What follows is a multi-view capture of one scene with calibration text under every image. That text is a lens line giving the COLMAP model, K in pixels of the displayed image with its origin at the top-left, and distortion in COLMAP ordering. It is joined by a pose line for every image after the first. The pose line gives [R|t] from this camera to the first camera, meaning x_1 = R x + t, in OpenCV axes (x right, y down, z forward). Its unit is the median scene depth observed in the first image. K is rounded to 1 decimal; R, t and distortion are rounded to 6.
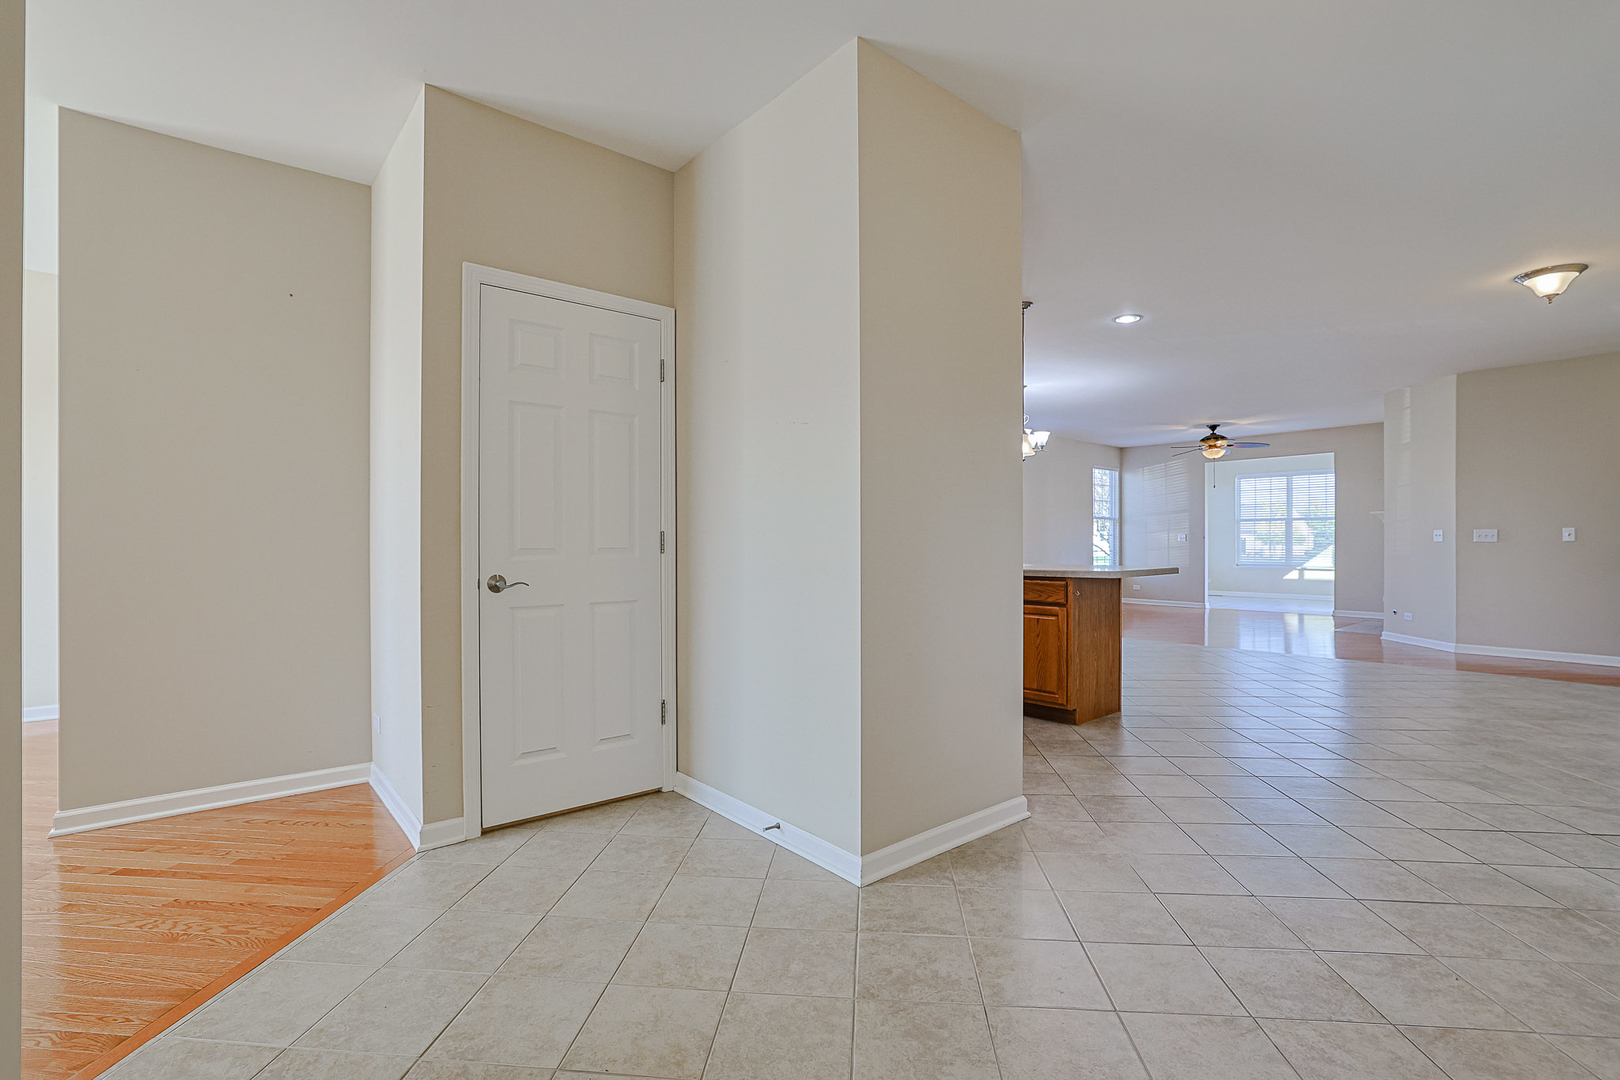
lens RADIAL K [[741.7, 0, 801.8], [0, 741.7, 537.9], [0, 0, 1]] dist [-0.048565, 0.016772]
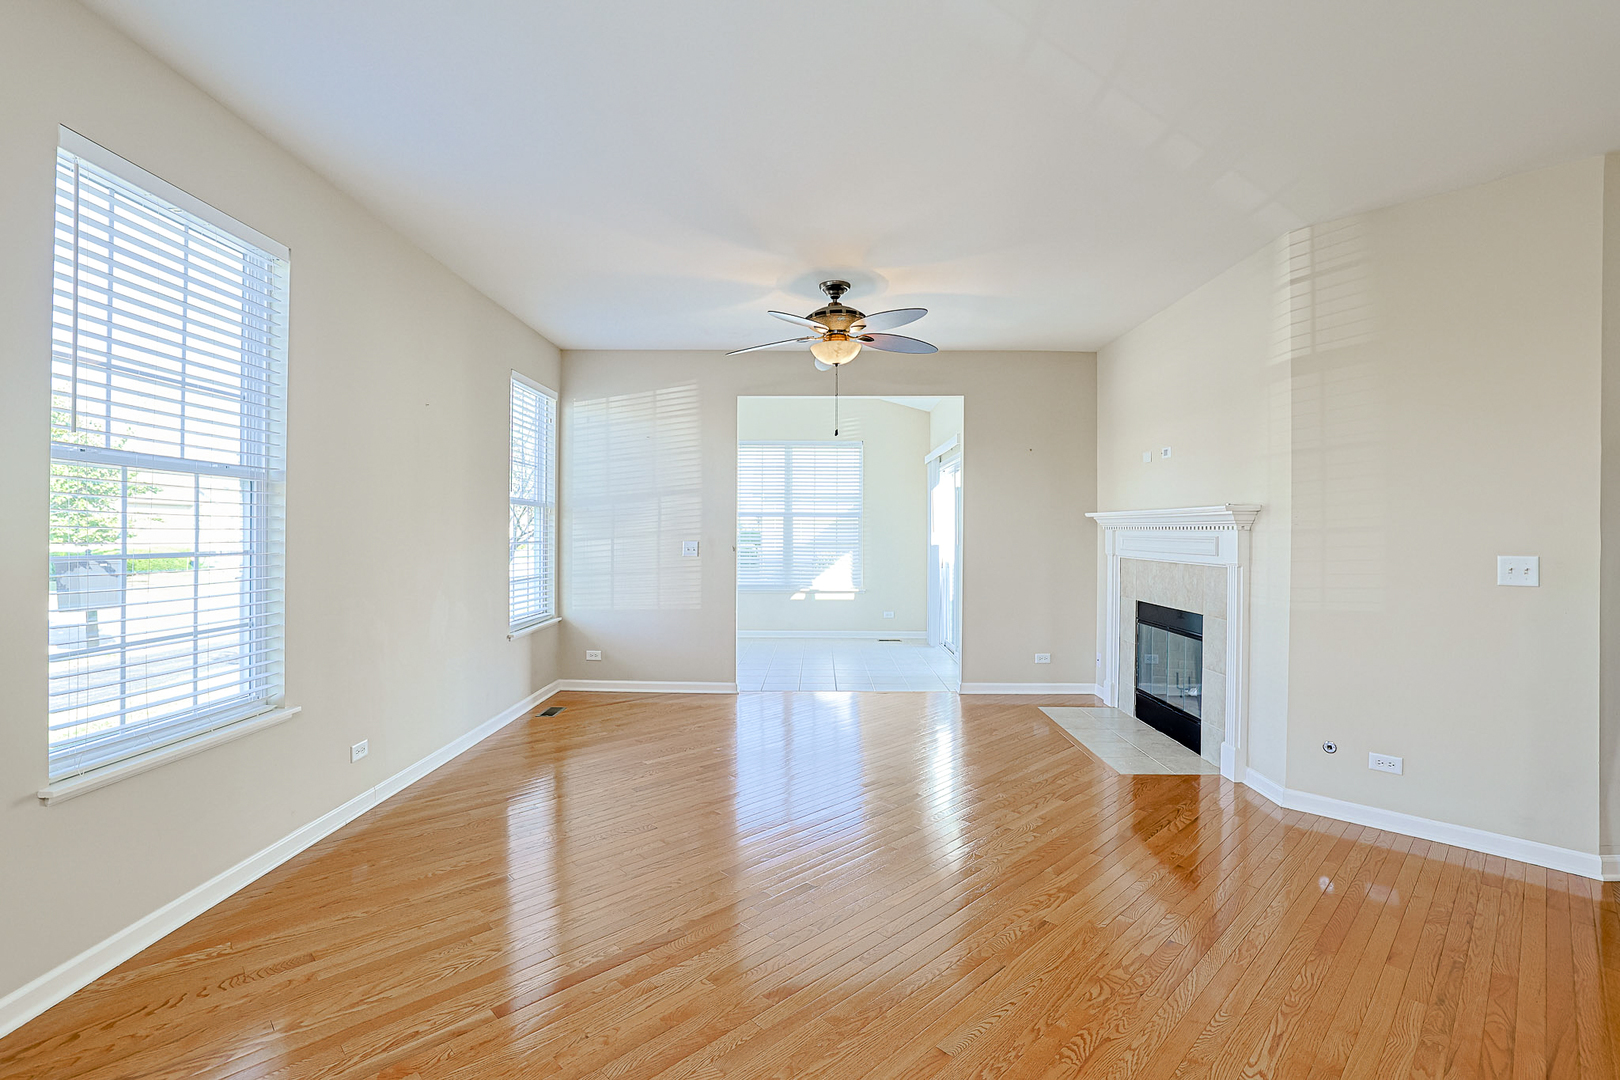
lens RADIAL K [[741.7, 0, 801.8], [0, 741.7, 537.9], [0, 0, 1]] dist [-0.048565, 0.016772]
pose [[0.653736, -0.000058, 0.756723, 0.227964], [-0.011526, 0.999883, 0.010034, -0.014795], [-0.756635, -0.015282, 0.653659, 0.713851]]
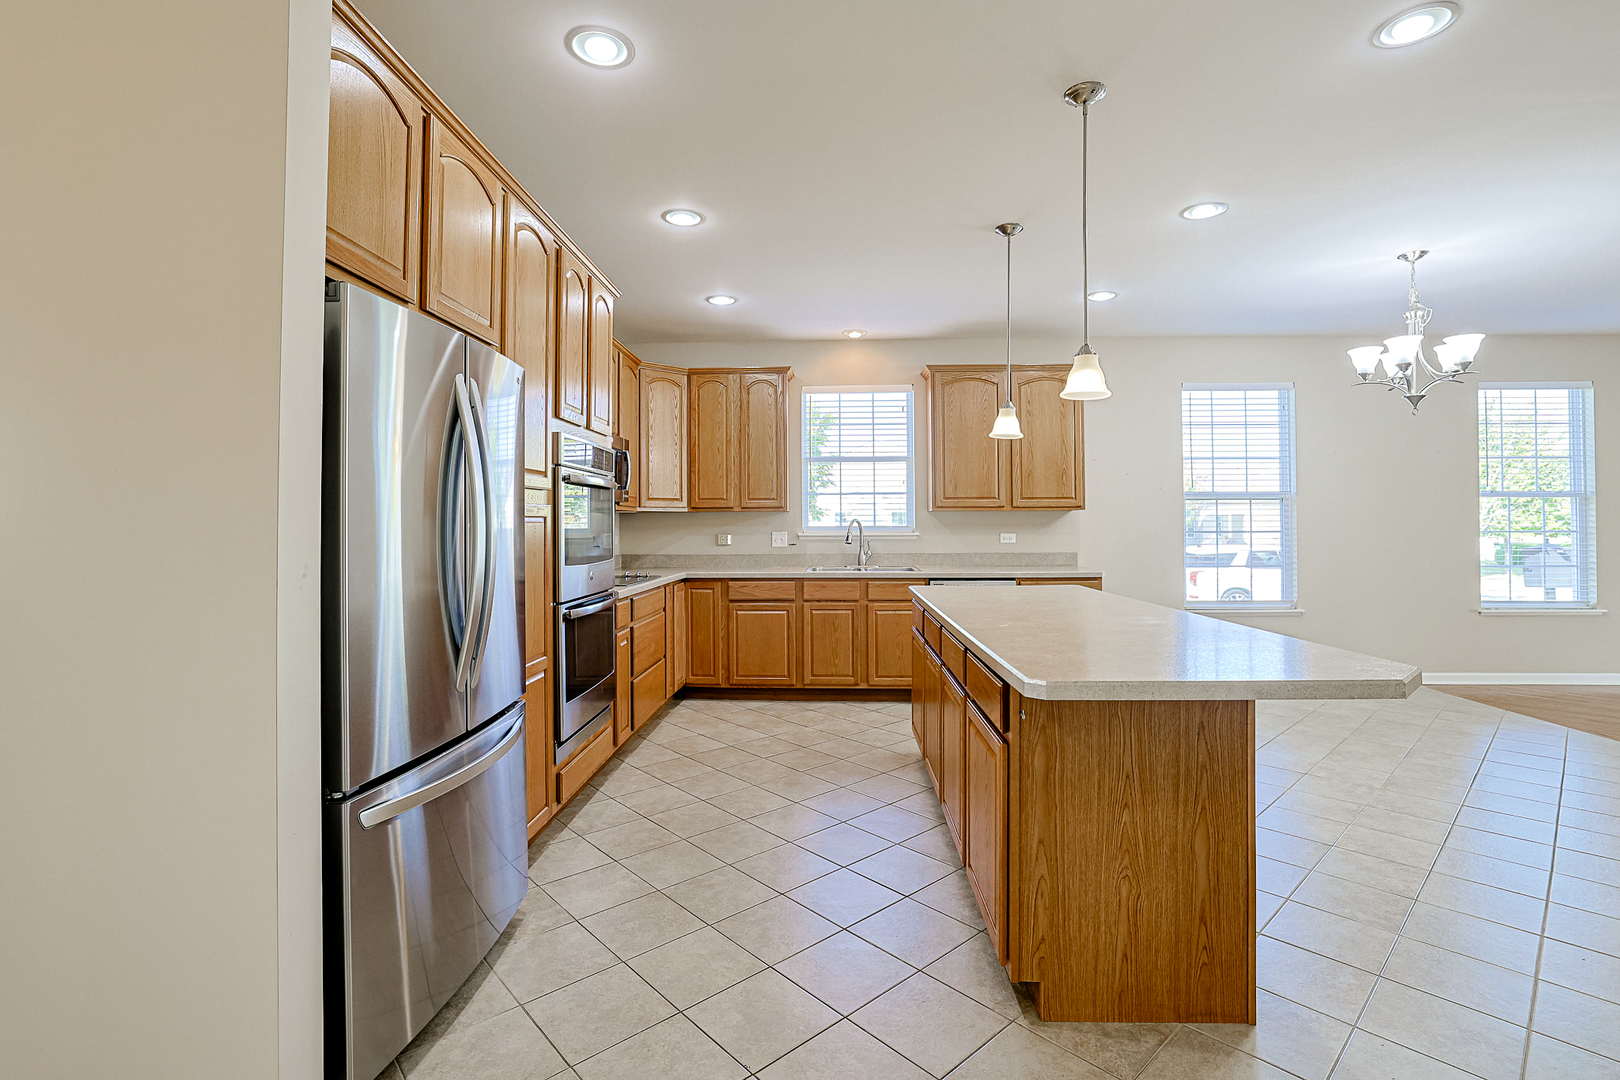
lens RADIAL K [[749.6, 0, 801.7], [0, 749.6, 510.3], [0, 0, 1]] dist [-0.050402, 0.018578]
pose [[0.736461, -0.013385, -0.676348, 0.235622], [0.004845, 0.999883, -0.014513, -0.015672], [0.676463, 0.007411, 0.736439, 0.245869]]
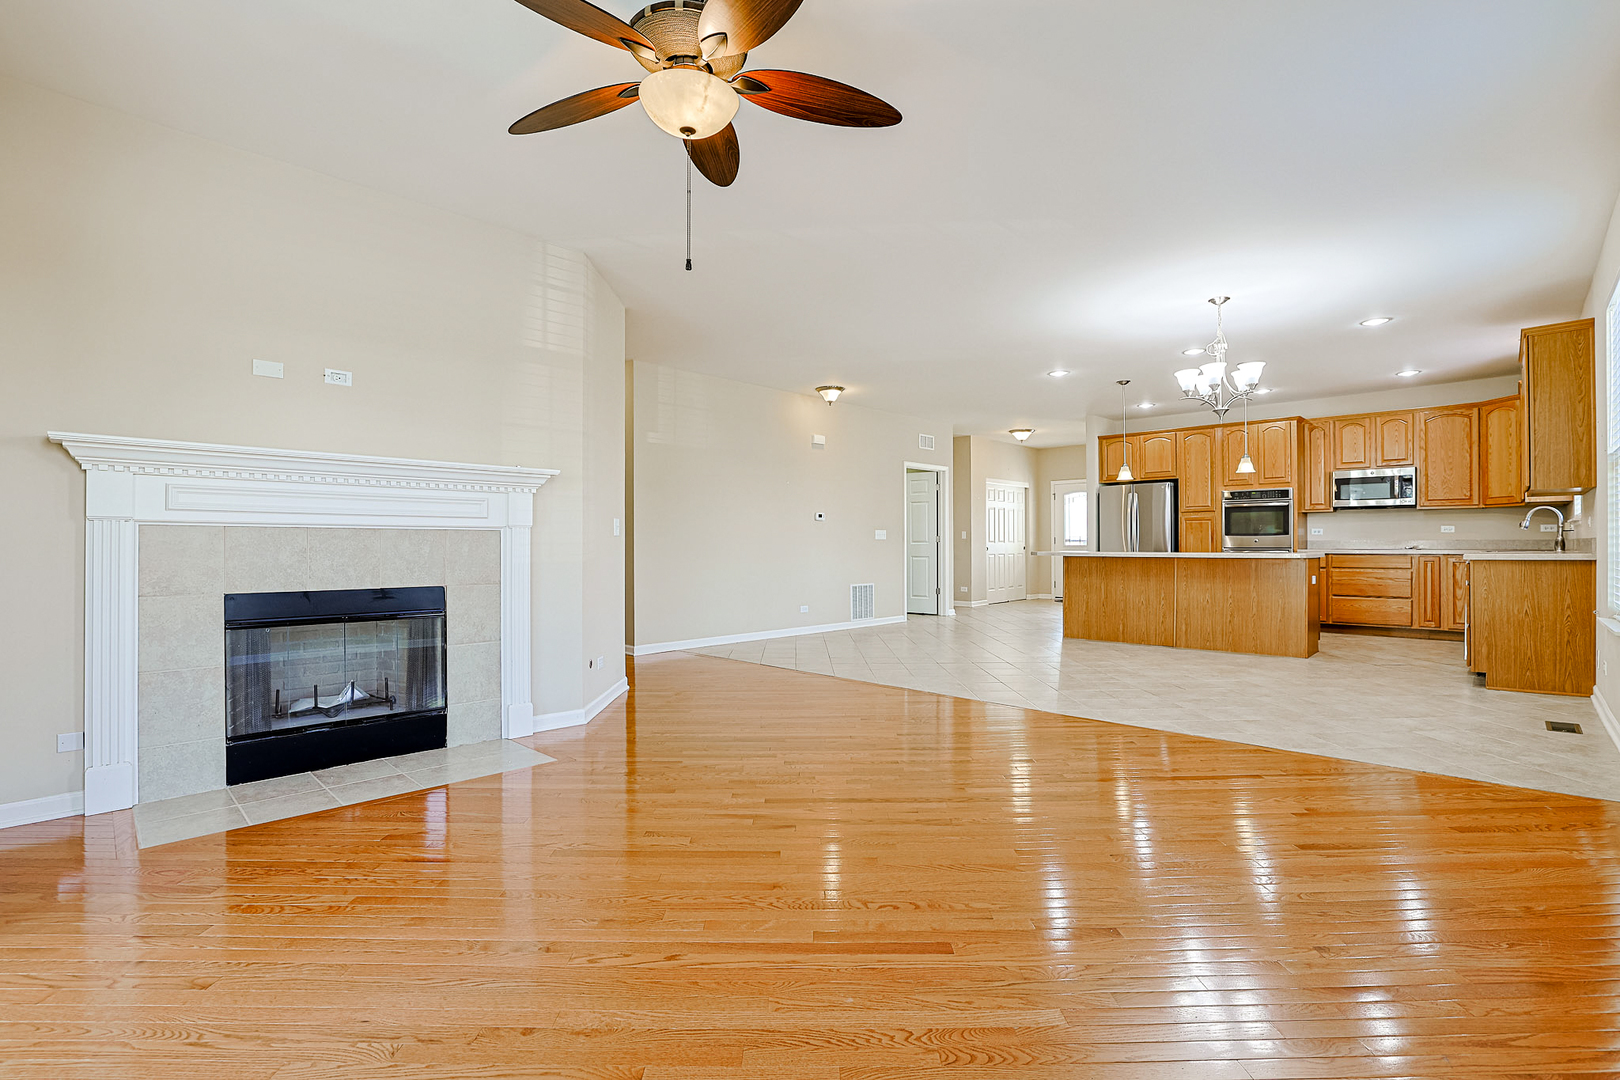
lens RADIAL K [[679.4, 0, 810.0], [0, 679.4, 540.0], [0, 0, 1]] dist [-0.040548, 0.012511]
pose [[-0.996234, 0.005957, -0.086501, 0.522651], [0.006658, 0.999947, -0.007811, 0.010081], [0.086450, -0.008358, -0.996221, 1.148692]]
